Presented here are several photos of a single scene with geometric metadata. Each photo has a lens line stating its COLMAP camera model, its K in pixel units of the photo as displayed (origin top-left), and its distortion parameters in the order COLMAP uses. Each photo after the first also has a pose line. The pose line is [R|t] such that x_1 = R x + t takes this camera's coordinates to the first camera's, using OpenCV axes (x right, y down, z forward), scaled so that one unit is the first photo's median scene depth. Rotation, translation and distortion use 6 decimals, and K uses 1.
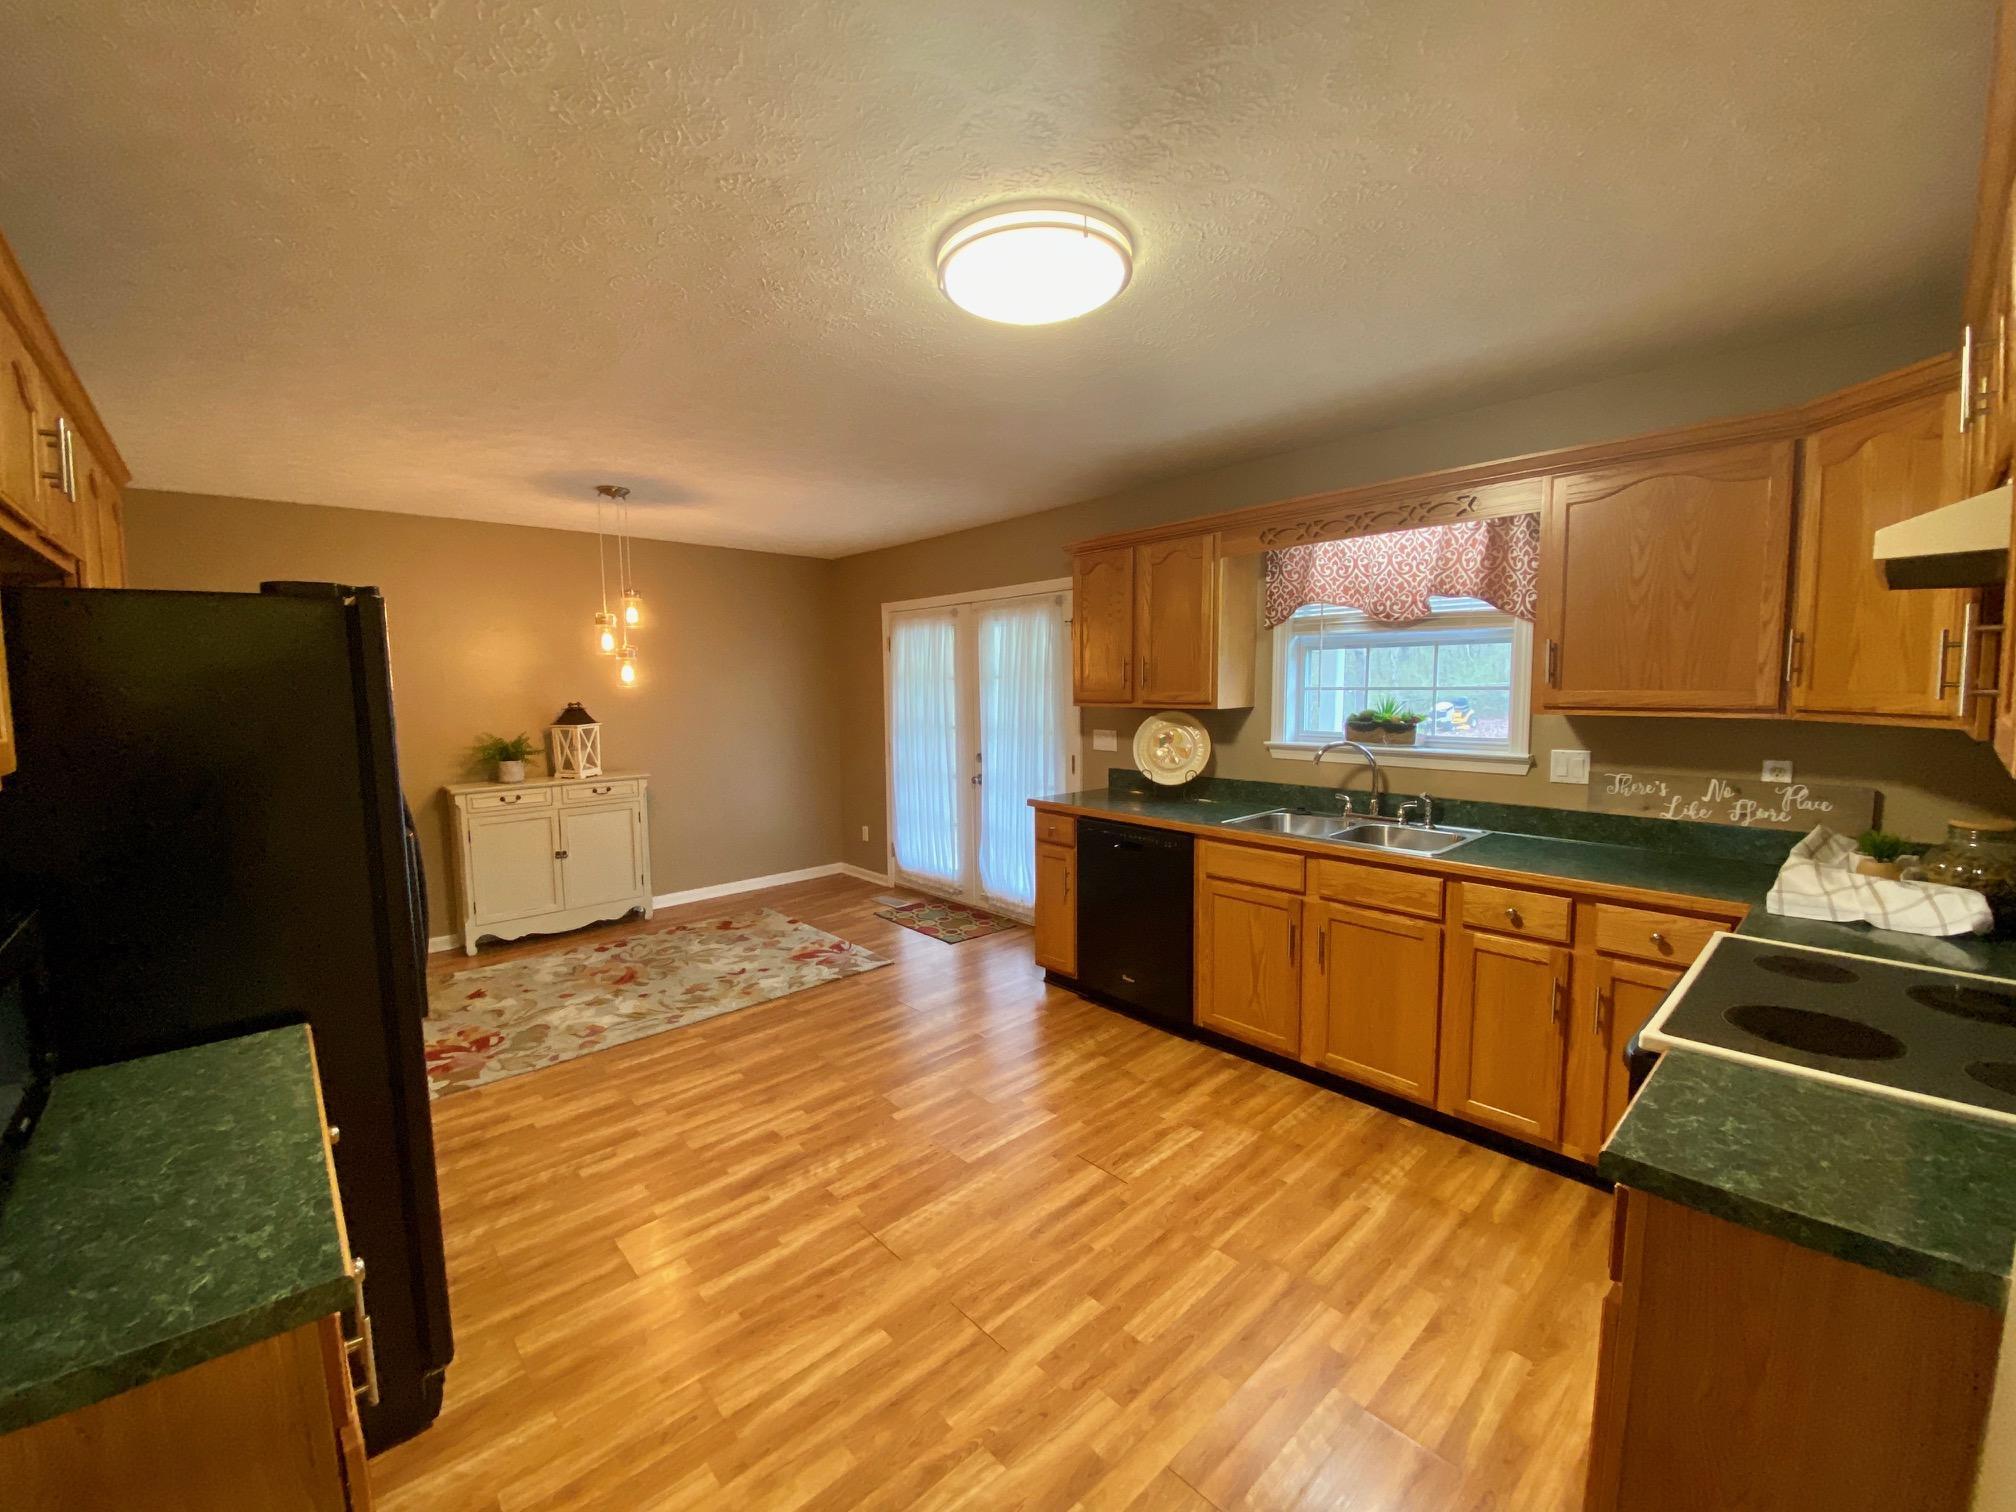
lens RADIAL K [[820.2, 0, 1002.5], [0, 820.2, 755.1], [0, 0, 1]] dist [0.024194, -0.023083]
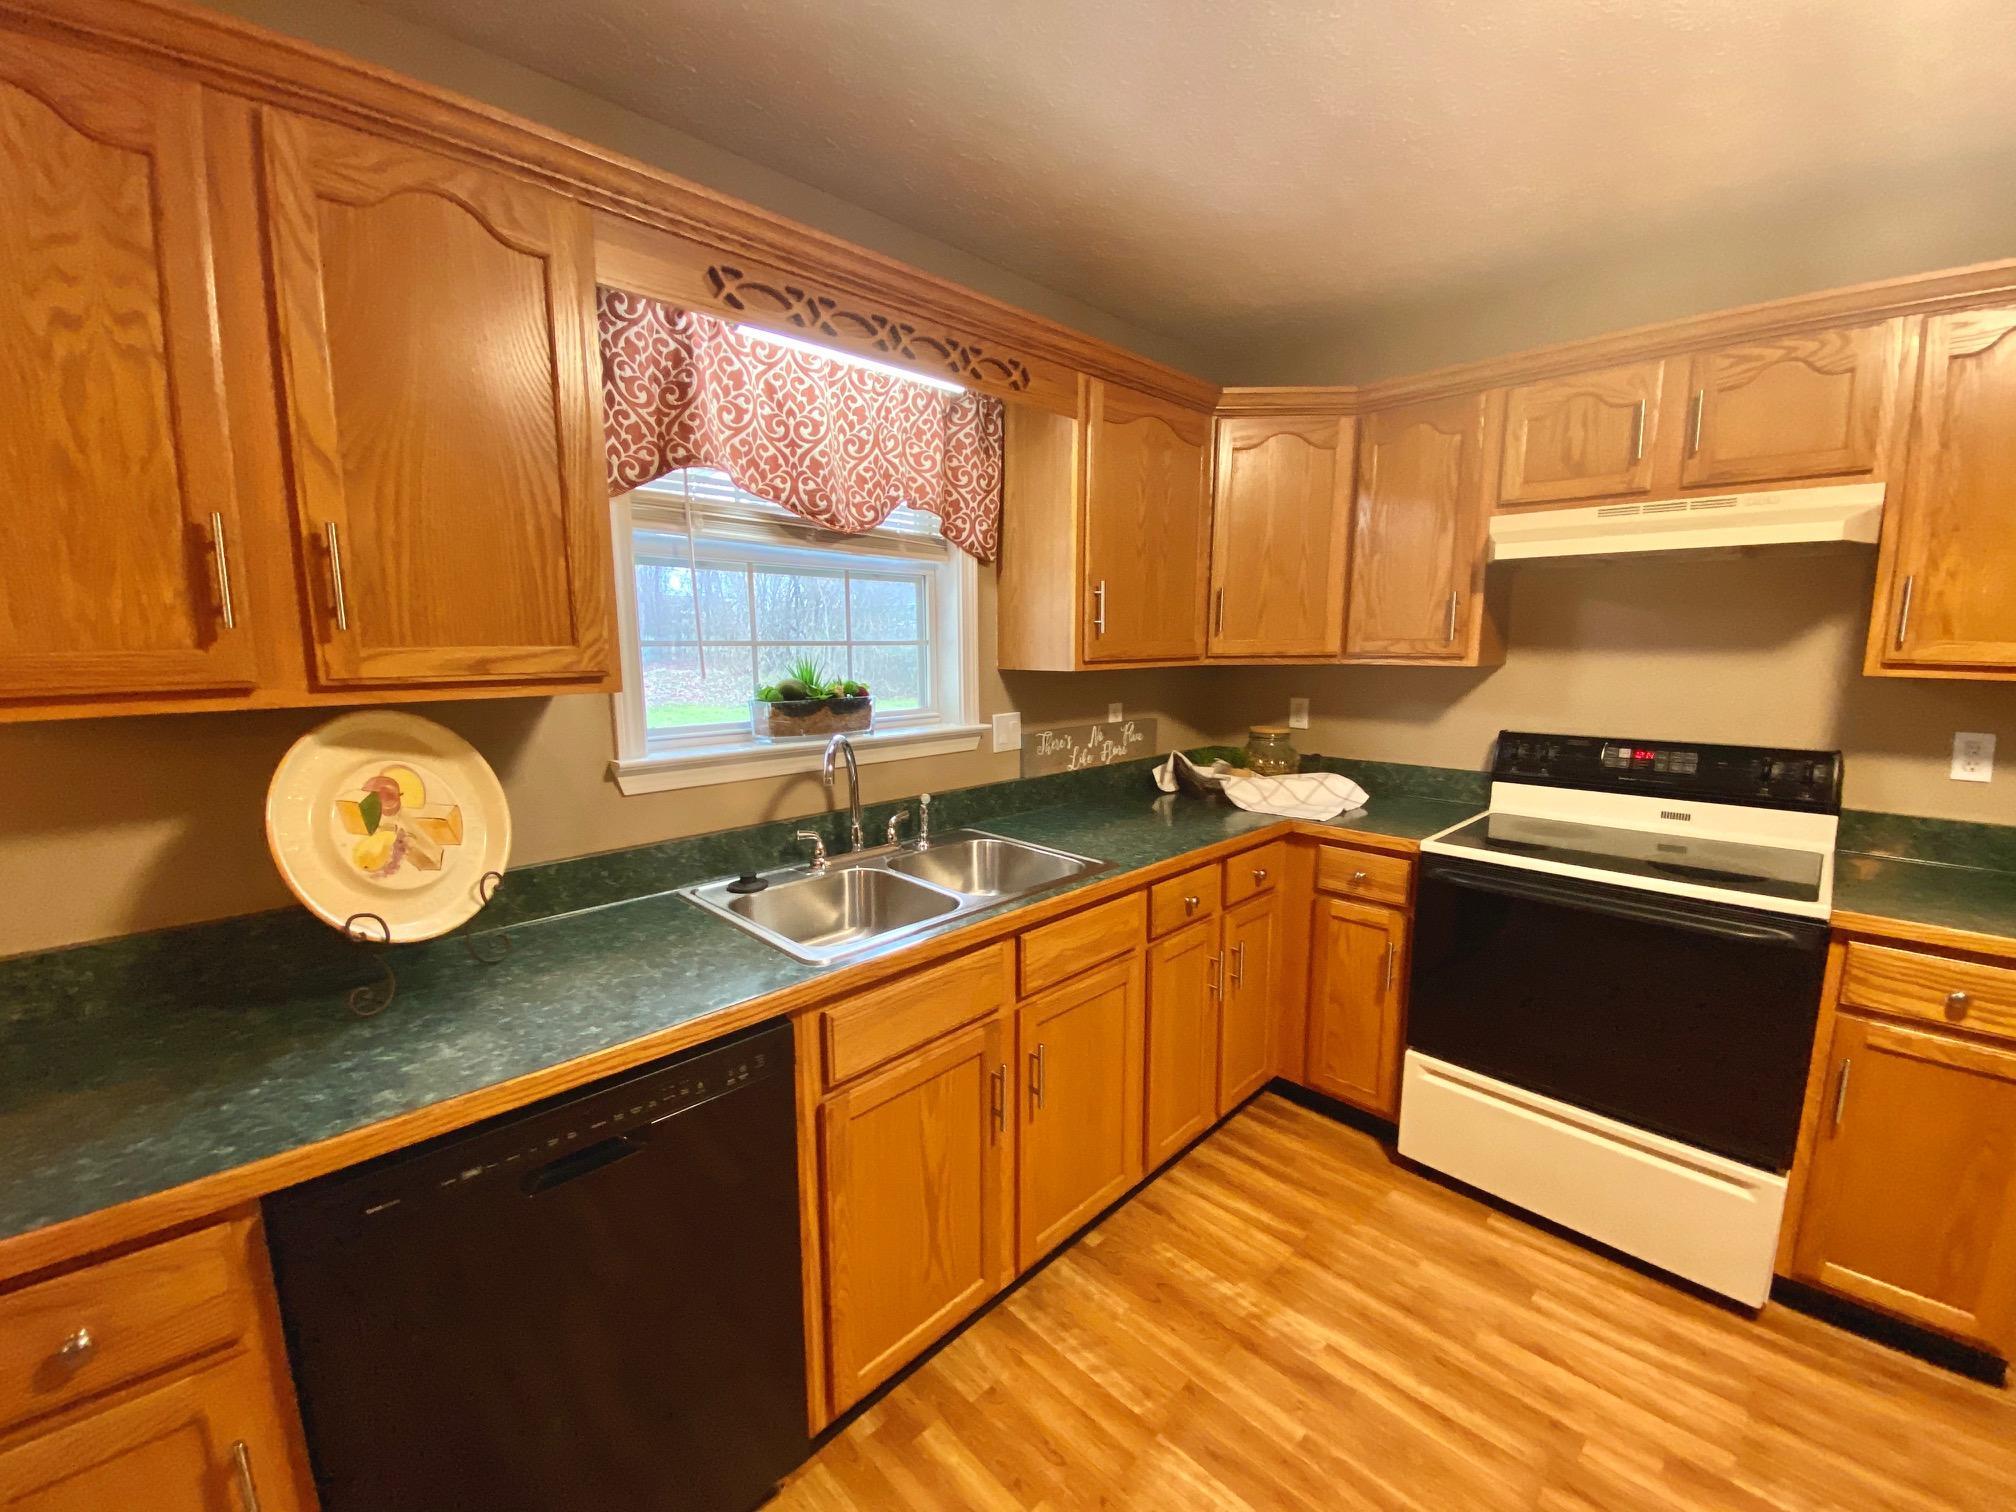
lens RADIAL K [[820.2, 0, 1002.5], [0, 820.2, 755.1], [0, 0, 1]] dist [0.024194, -0.023083]
pose [[-0.045330, -0.127272, 0.990832, -0.141310], [0.097378, 0.986565, 0.131178, -0.063646], [-0.994215, 0.102431, -0.032328, 0.876290]]
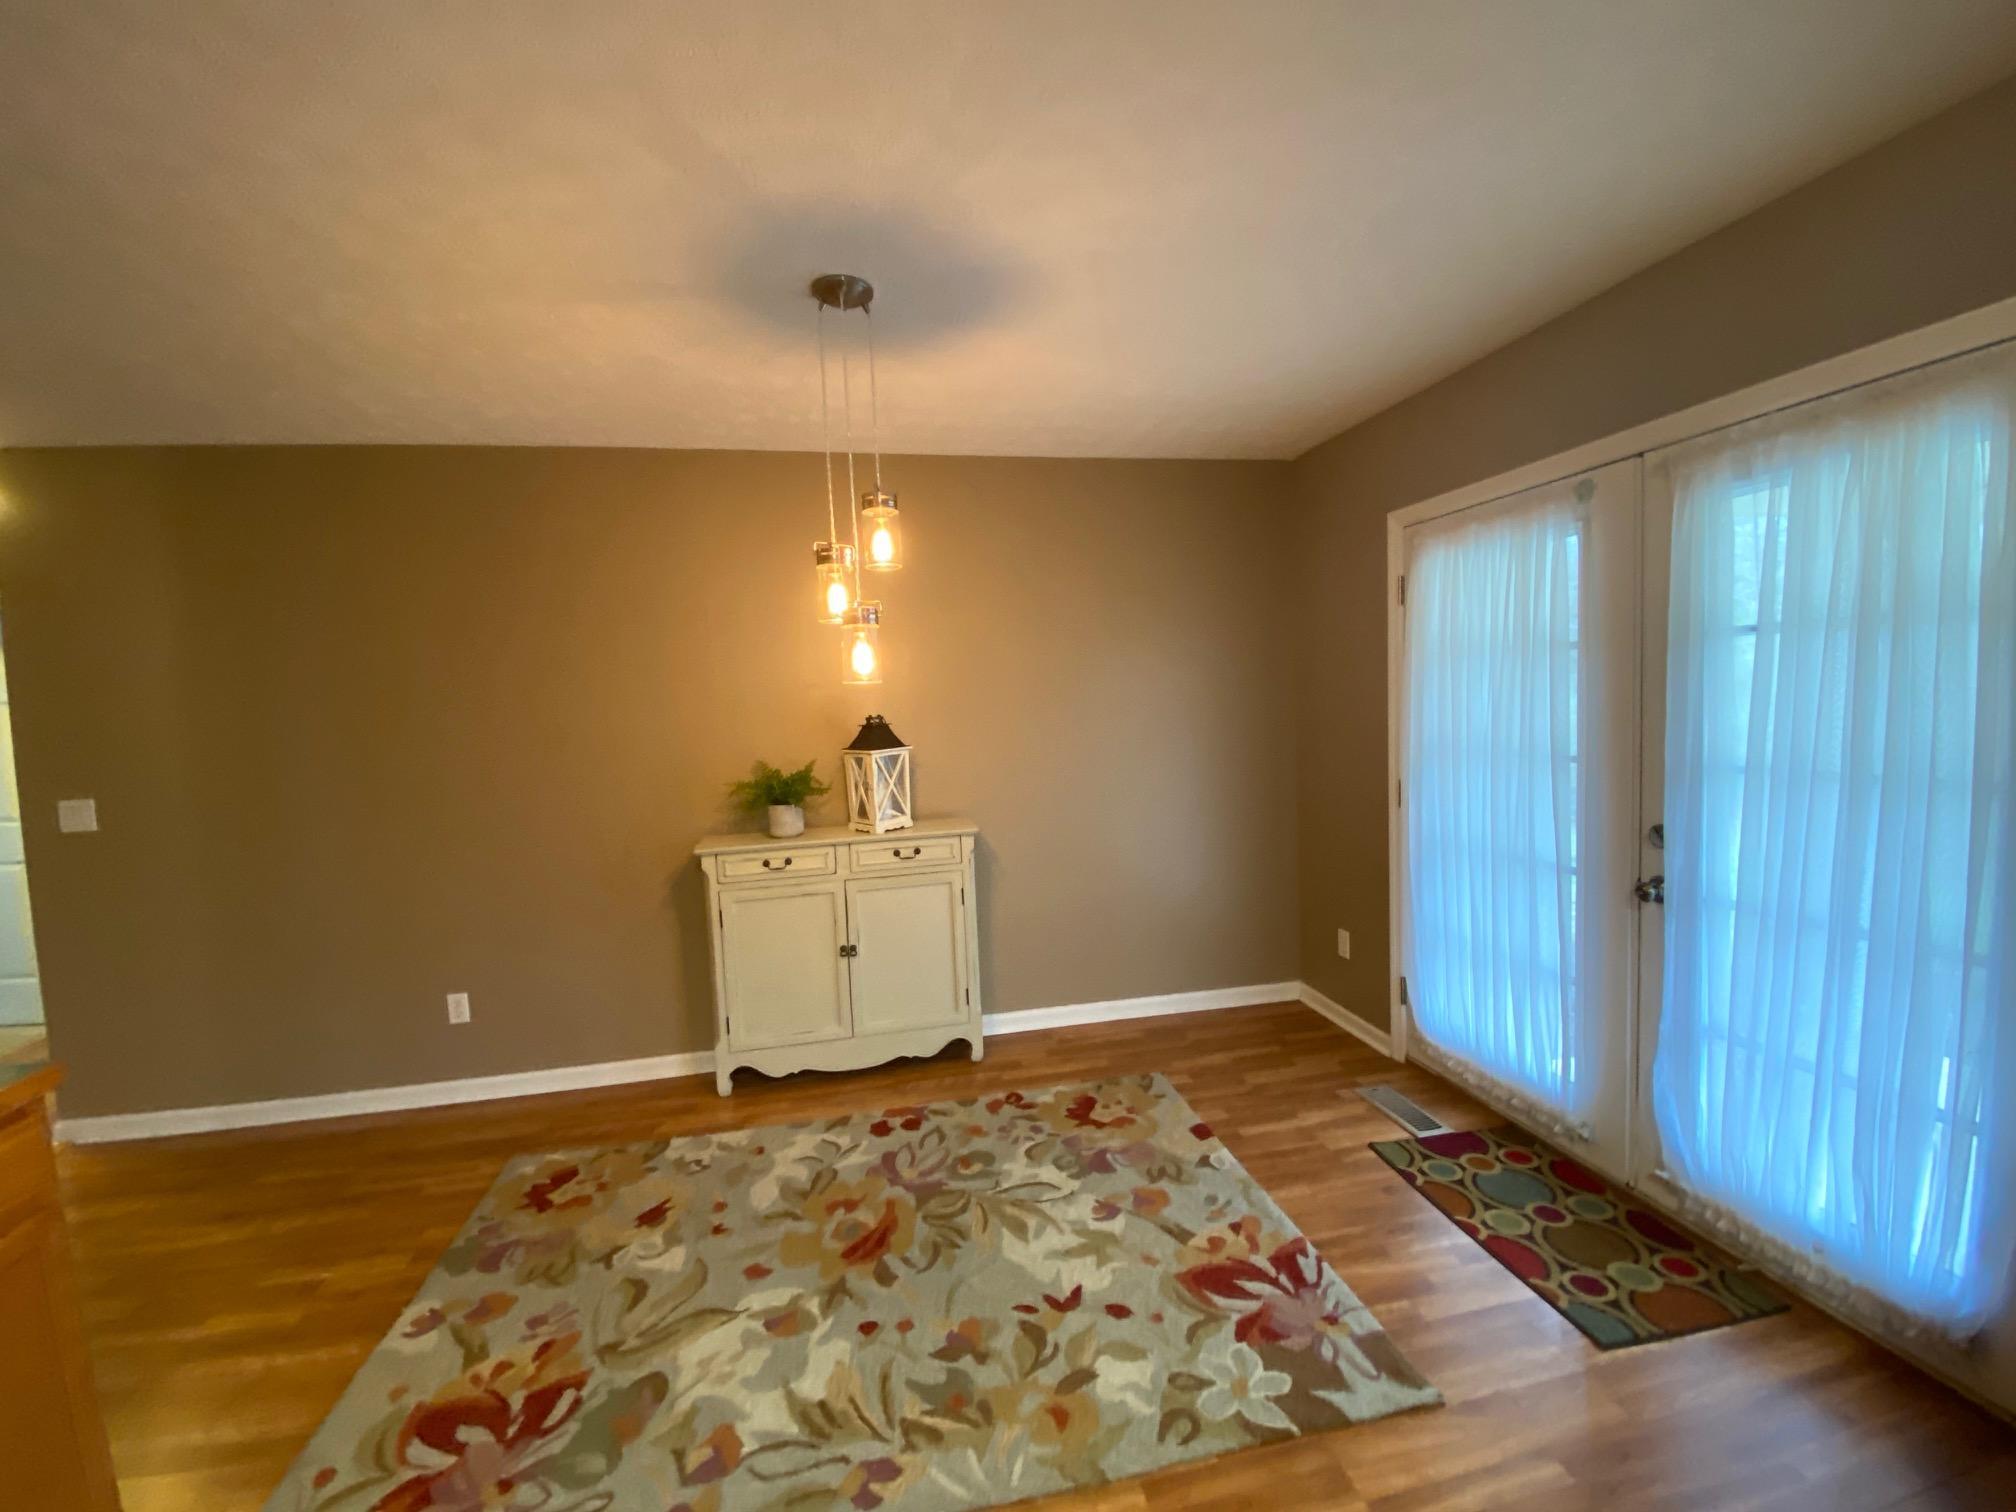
lens RADIAL K [[822.9, 0, 1001.6], [0, 822.9, 727.3], [0, 0, 1]] dist [0.021908, -0.021147]
pose [[0.857044, -0.003198, -0.515234, -0.142710], [-0.018159, 0.999172, -0.036408, -0.048638], [0.514923, 0.040560, 0.856276, 0.728375]]
